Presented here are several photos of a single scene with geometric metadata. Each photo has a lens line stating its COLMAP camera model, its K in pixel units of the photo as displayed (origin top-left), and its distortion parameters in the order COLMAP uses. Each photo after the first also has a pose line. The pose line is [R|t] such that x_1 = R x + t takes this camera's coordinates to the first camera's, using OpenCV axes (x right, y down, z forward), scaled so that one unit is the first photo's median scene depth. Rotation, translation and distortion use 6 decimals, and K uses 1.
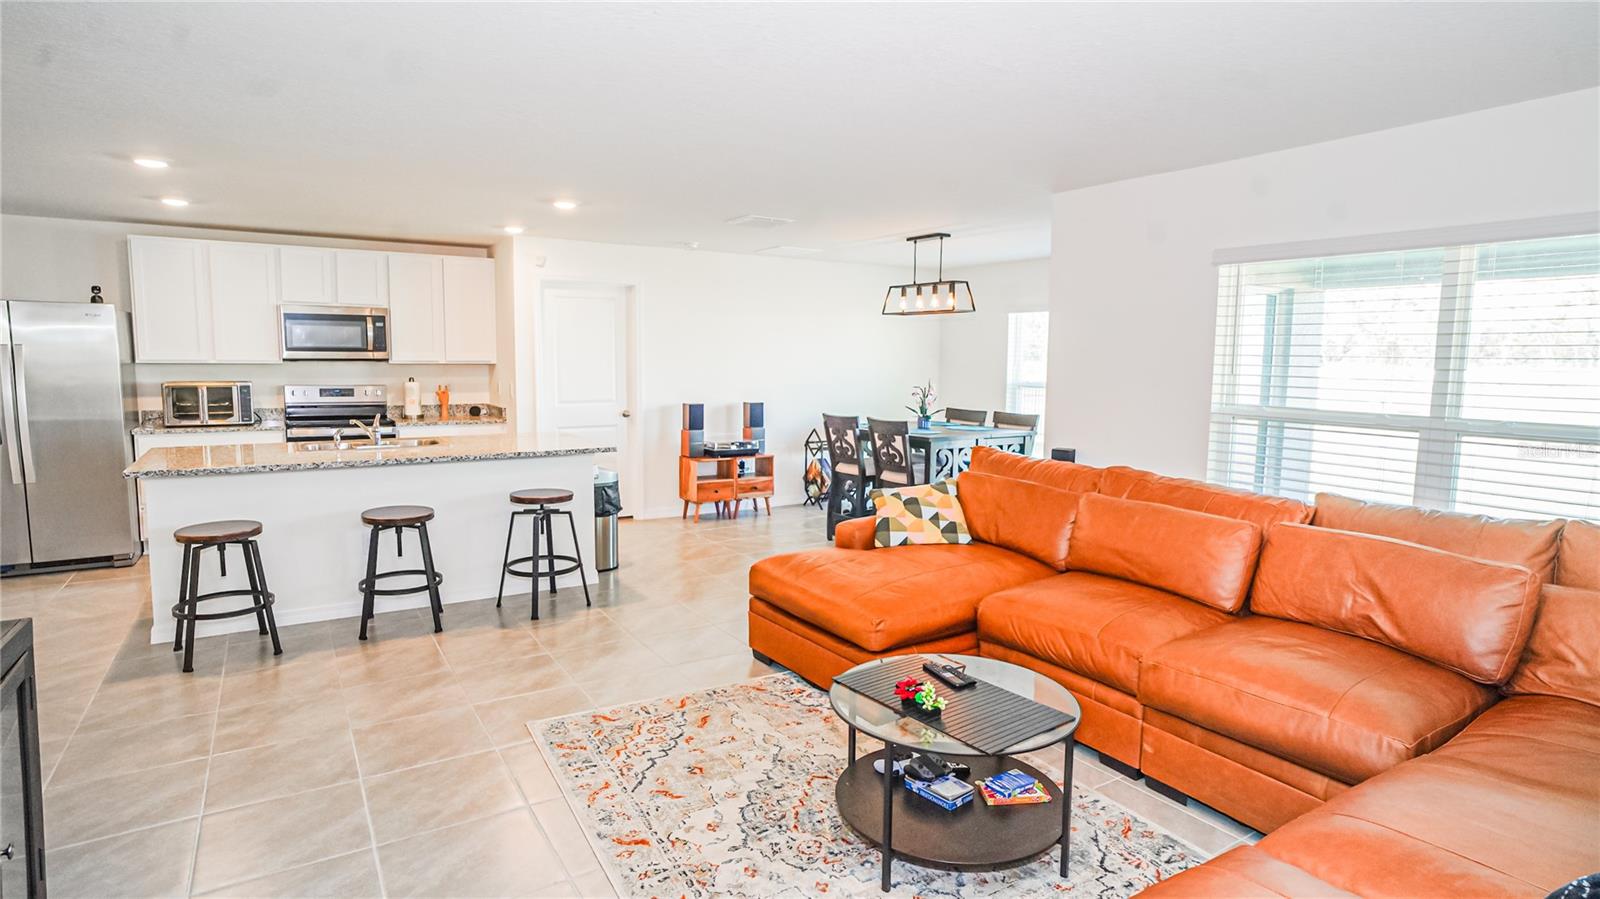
lens RADIAL K [[830.3, 0, 800.6], [0, 830.3, 440.9], [0, 0, 1]] dist [-0.046913, 0.026860]
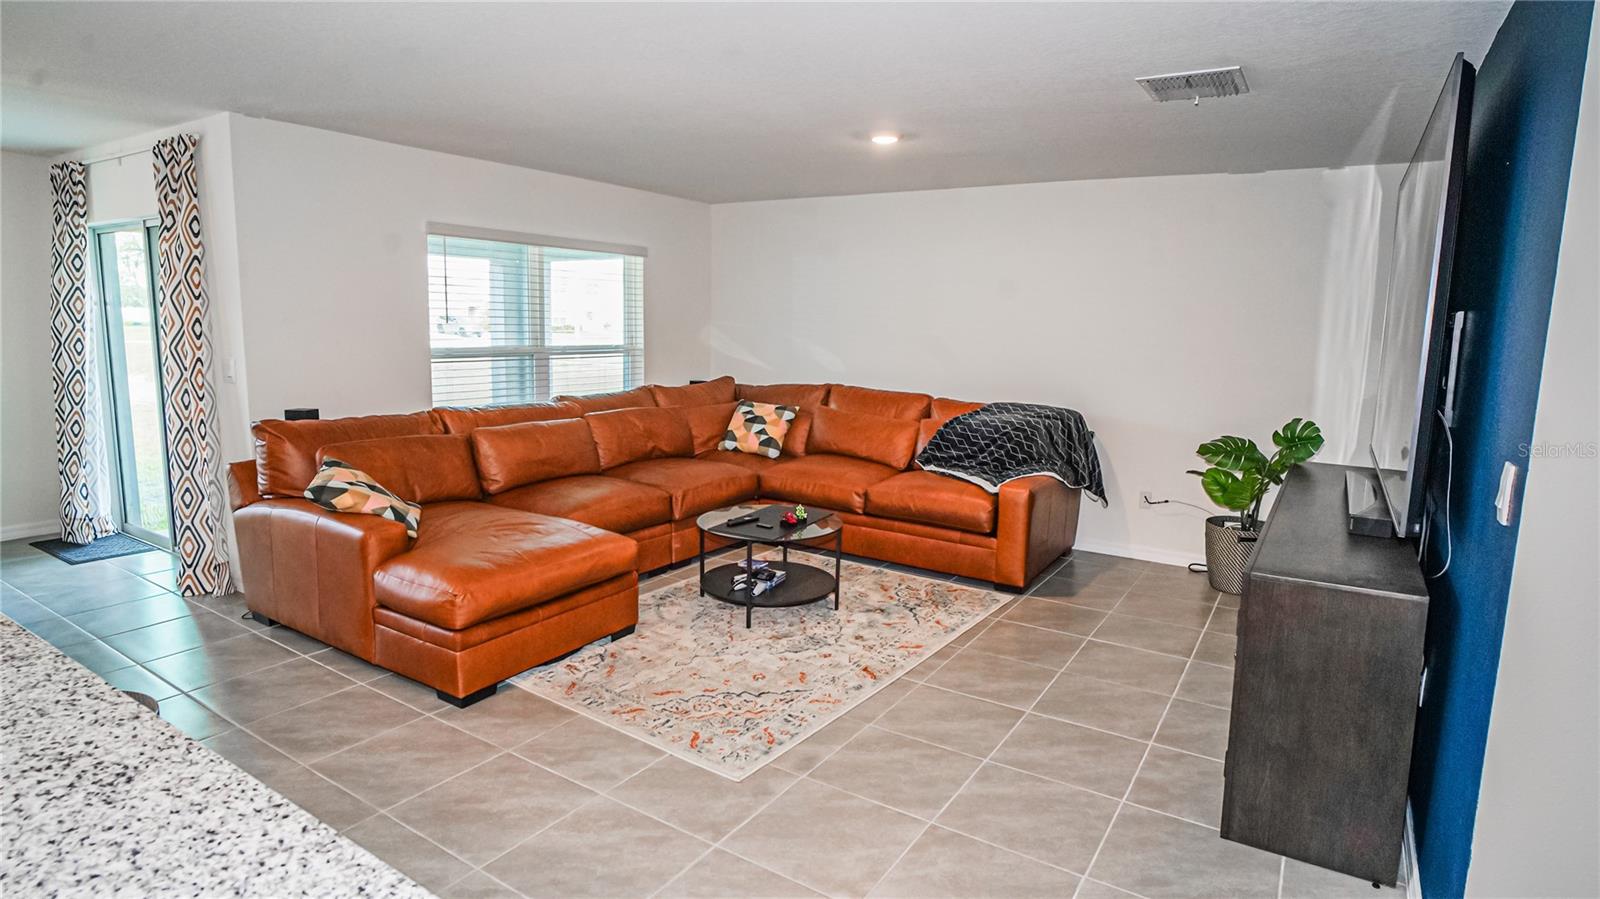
lens RADIAL K [[830.3, 0, 800.6], [0, 830.3, 440.9], [0, 0, 1]] dist [-0.046913, 0.026860]
pose [[-0.408213, -0.150626, 0.900374, -0.518259], [0.063904, 0.979159, 0.192779, -0.068348], [-0.910647, 0.136233, -0.390080, 0.607246]]
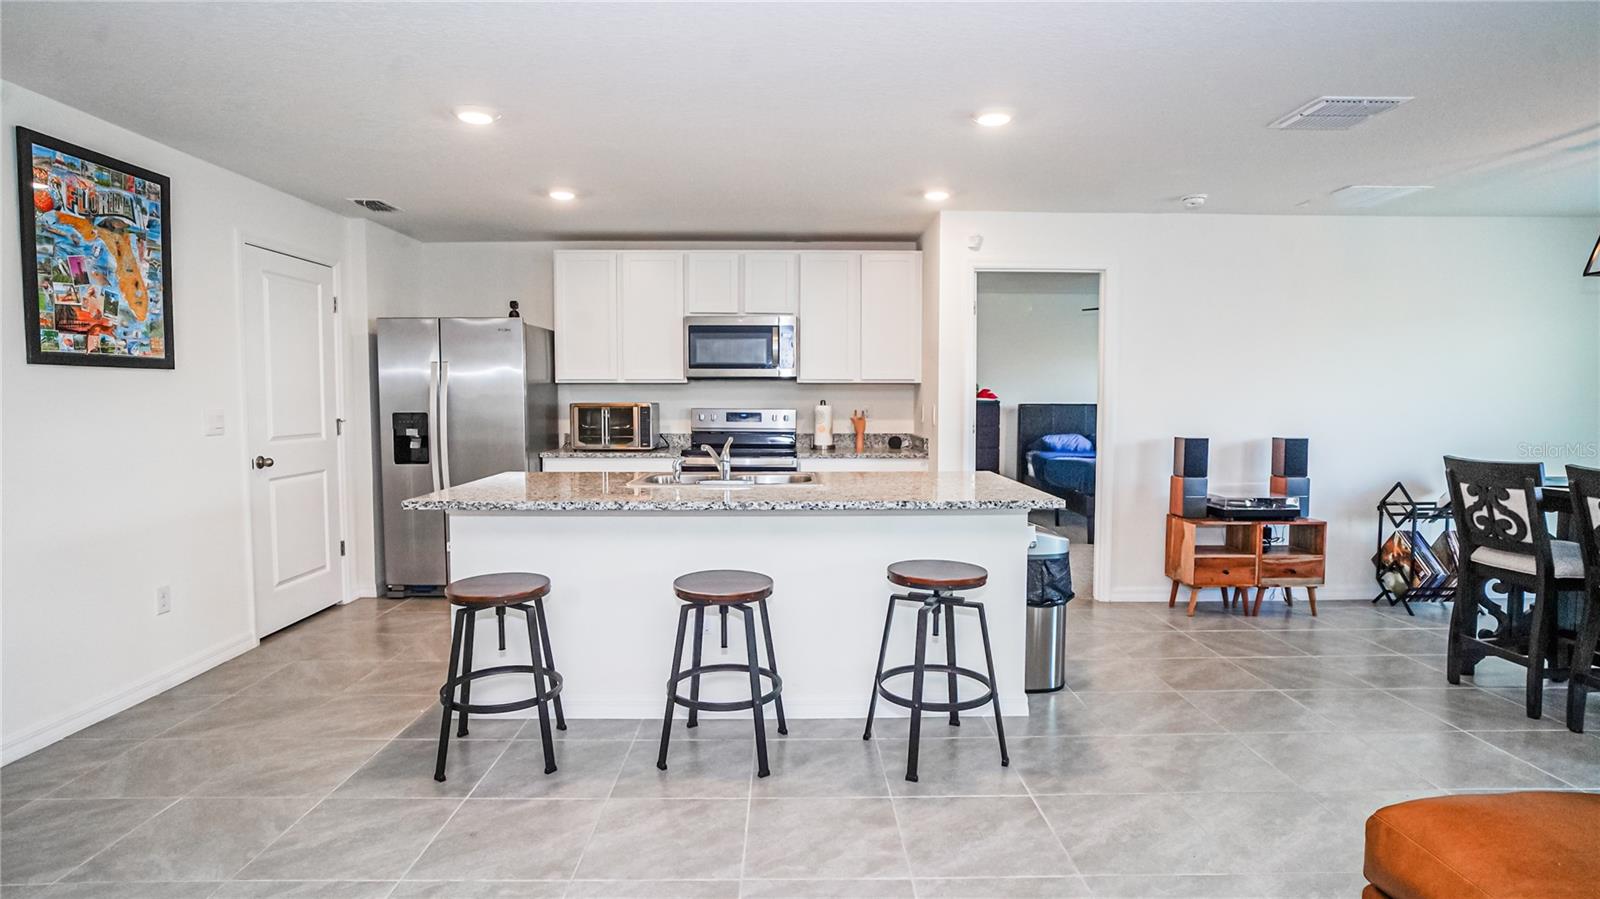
lens RADIAL K [[820.7, 0, 803.5], [0, 820.7, 445.8], [0, 0, 1]] dist [-0.044408, 0.025277]
pose [[0.850836, 0.020823, -0.525018, -0.057224], [-0.044114, 0.998517, -0.031887, -0.003848], [0.523576, 0.050291, 0.850493, 0.308613]]
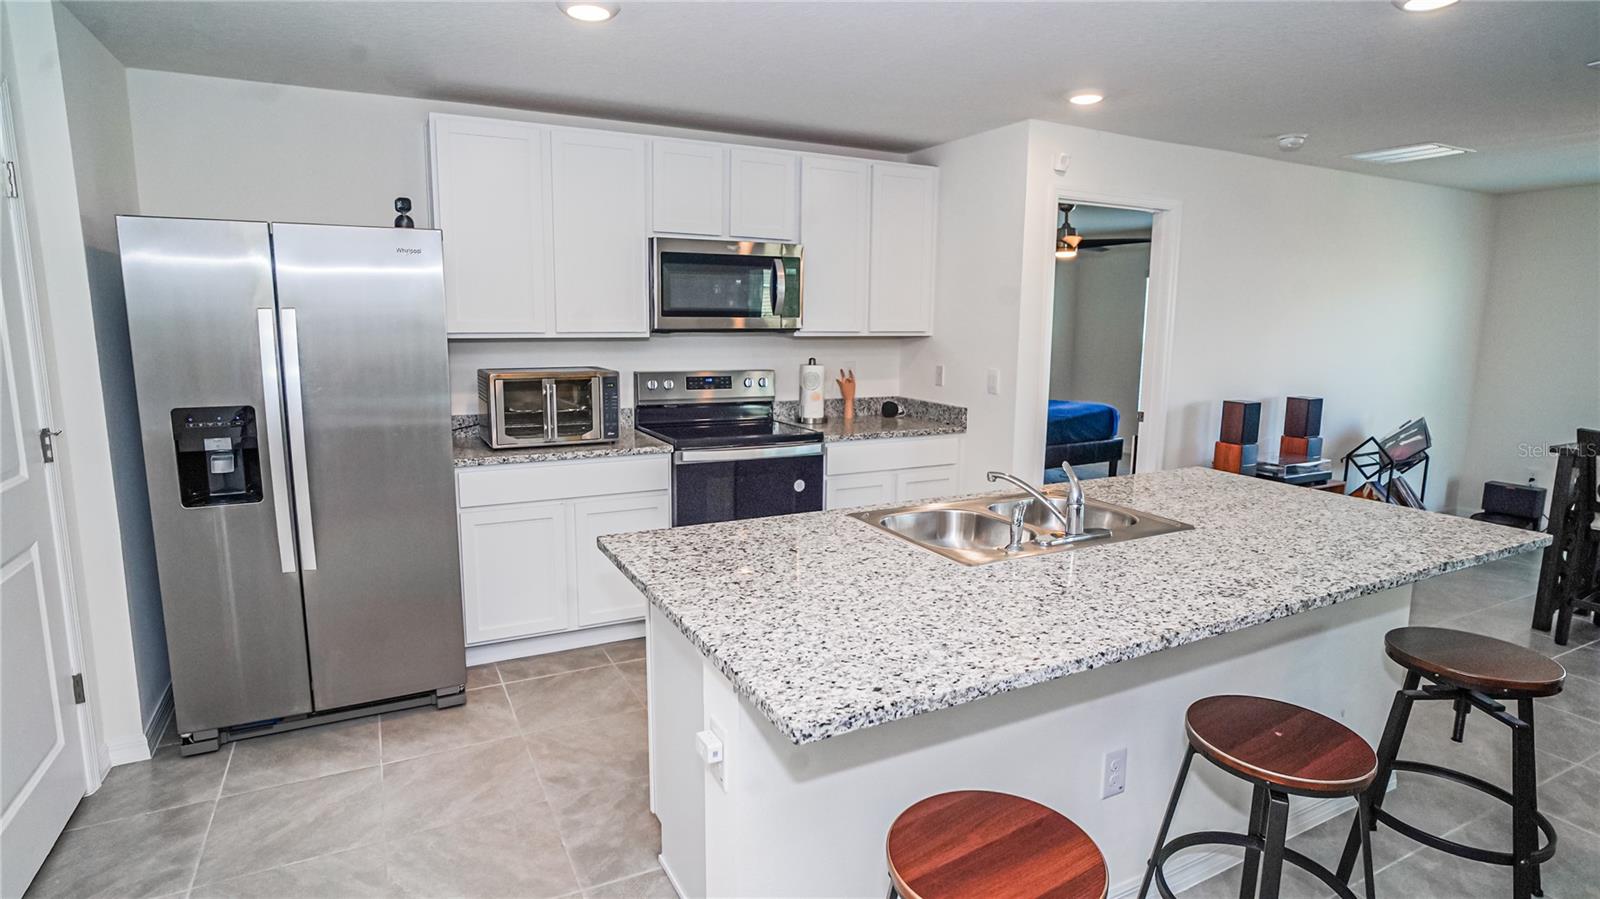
lens RADIAL K [[830.3, 0, 800.6], [0, 830.3, 440.9], [0, 0, 1]] dist [-0.046913, 0.026860]
pose [[0.995394, 0.012712, -0.095019, -0.455419], [-0.007993, 0.998723, 0.049882, -0.048923], [0.095532, -0.048892, 0.994225, 0.396233]]
